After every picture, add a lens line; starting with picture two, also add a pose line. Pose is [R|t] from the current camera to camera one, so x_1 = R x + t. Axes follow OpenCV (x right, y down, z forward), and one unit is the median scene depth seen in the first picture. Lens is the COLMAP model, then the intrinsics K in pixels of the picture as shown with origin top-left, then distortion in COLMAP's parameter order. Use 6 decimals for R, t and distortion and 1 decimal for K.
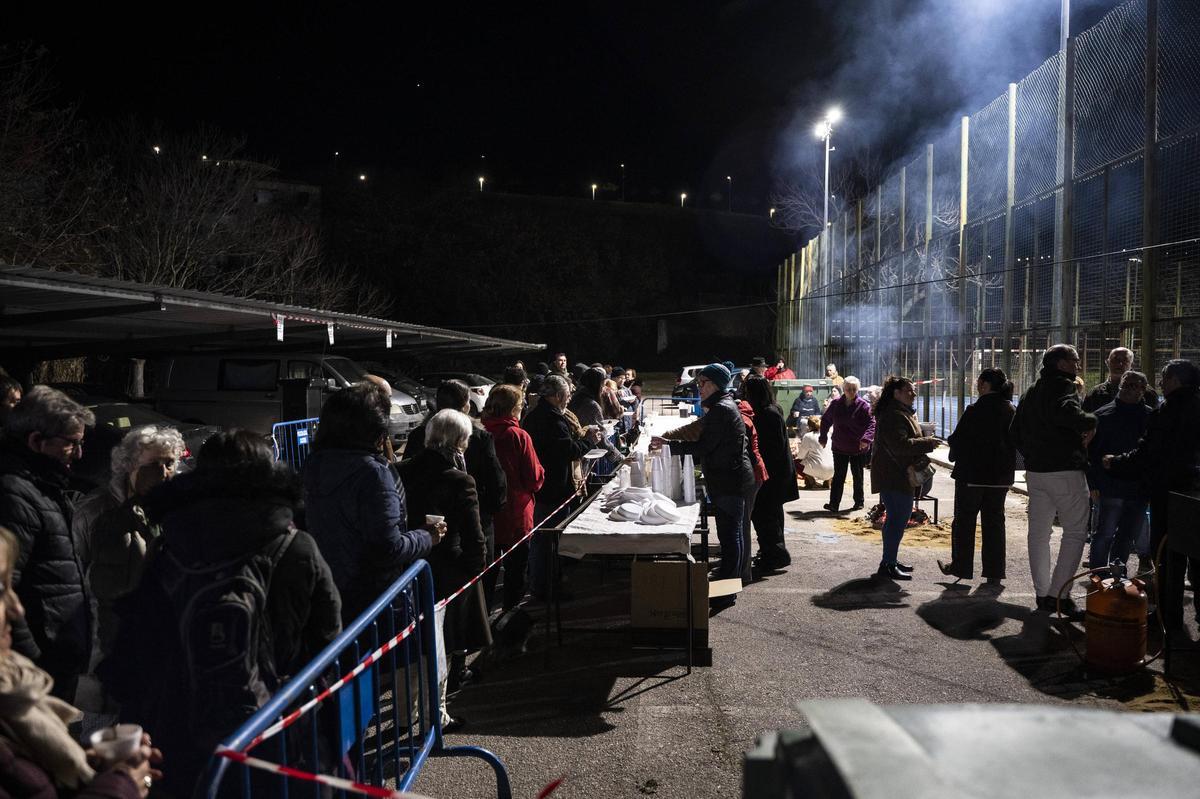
lens RADIAL K [[965.2, 0, 600.0], [0, 965.2, 399.5], [0, 0, 1]] dist [0.007147, -0.005006]
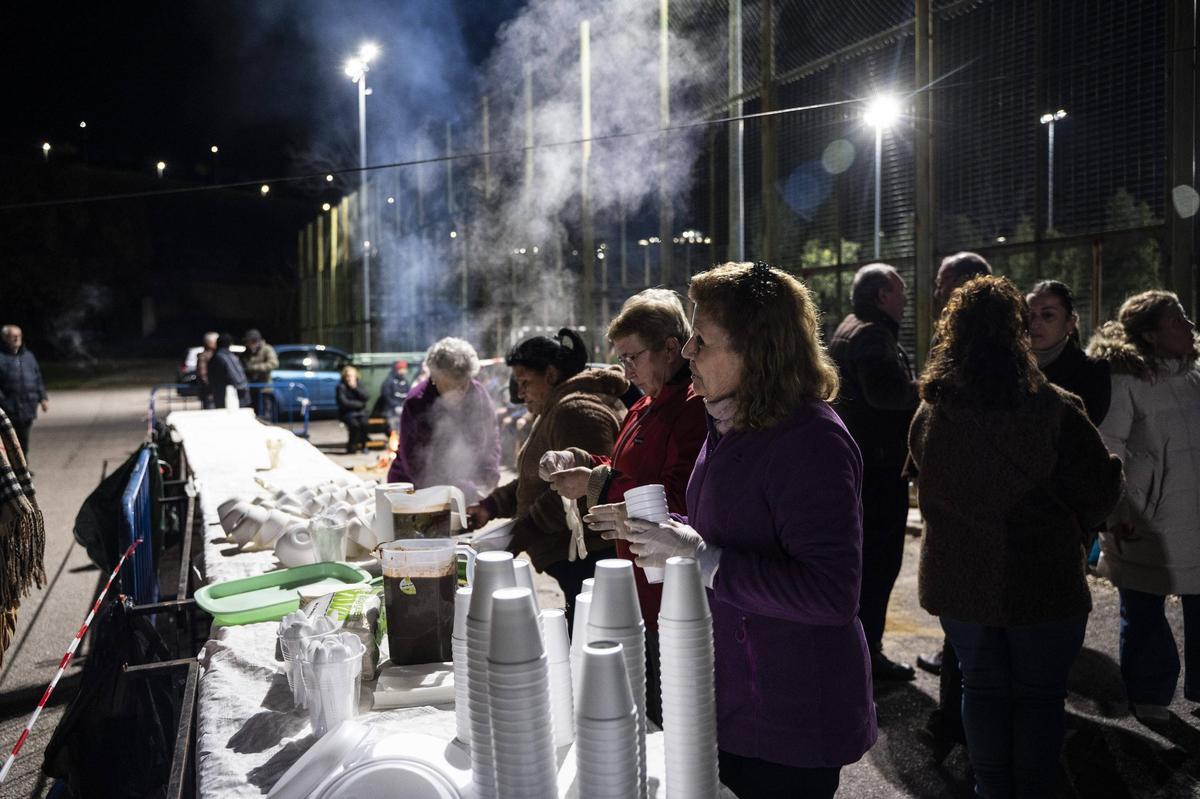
lens RADIAL K [[963.4, 0, 600.0], [0, 963.4, 399.5], [0, 0, 1]] dist [-0.000700, -0.005428]
pose [[0.873369, -0.038320, 0.485550, -0.011024], [0.031664, 0.999258, 0.021909, 0.002968], [-0.486029, -0.003760, 0.873934, 0.307978]]
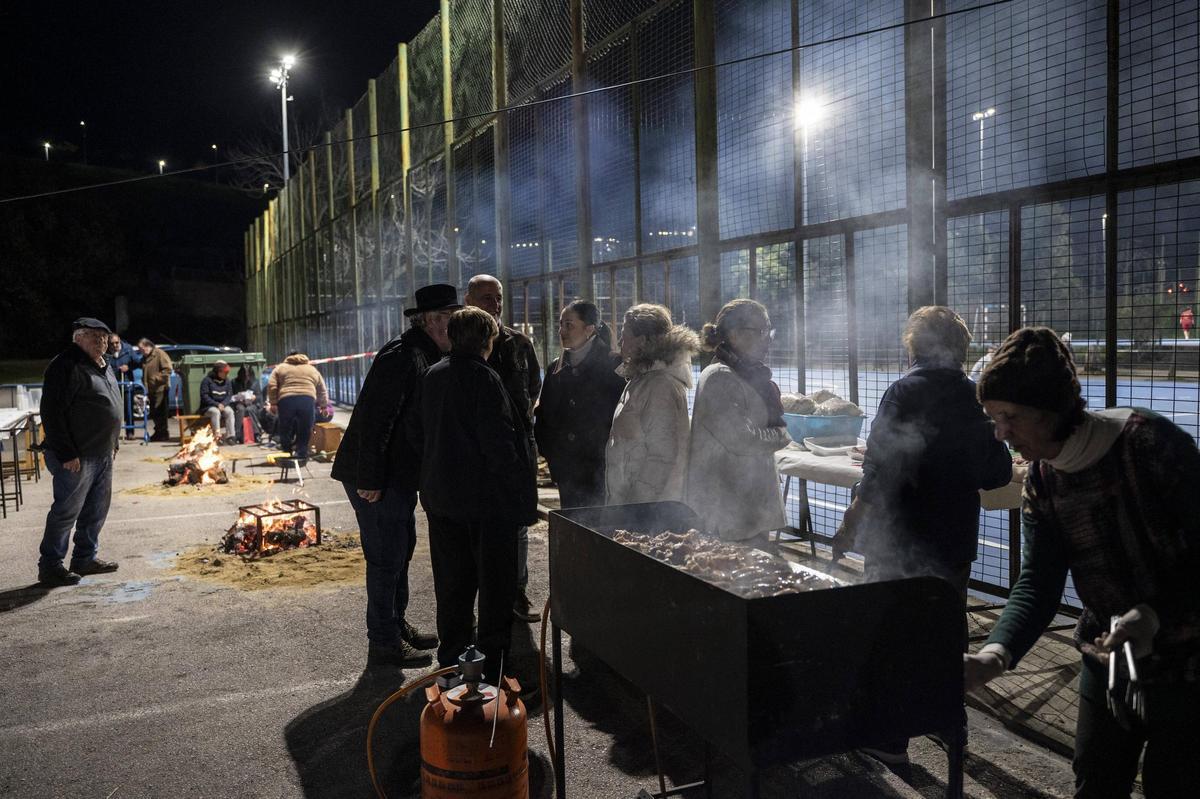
lens RADIAL K [[965.2, 0, 600.0], [0, 965.2, 399.5], [0, 0, 1]] dist [0.007147, -0.005006]
pose [[0.878613, -0.046887, 0.475227, 0.112887], [0.038339, 0.998882, 0.027669, 0.007100], [-0.475992, -0.006091, 0.879428, 0.163902]]
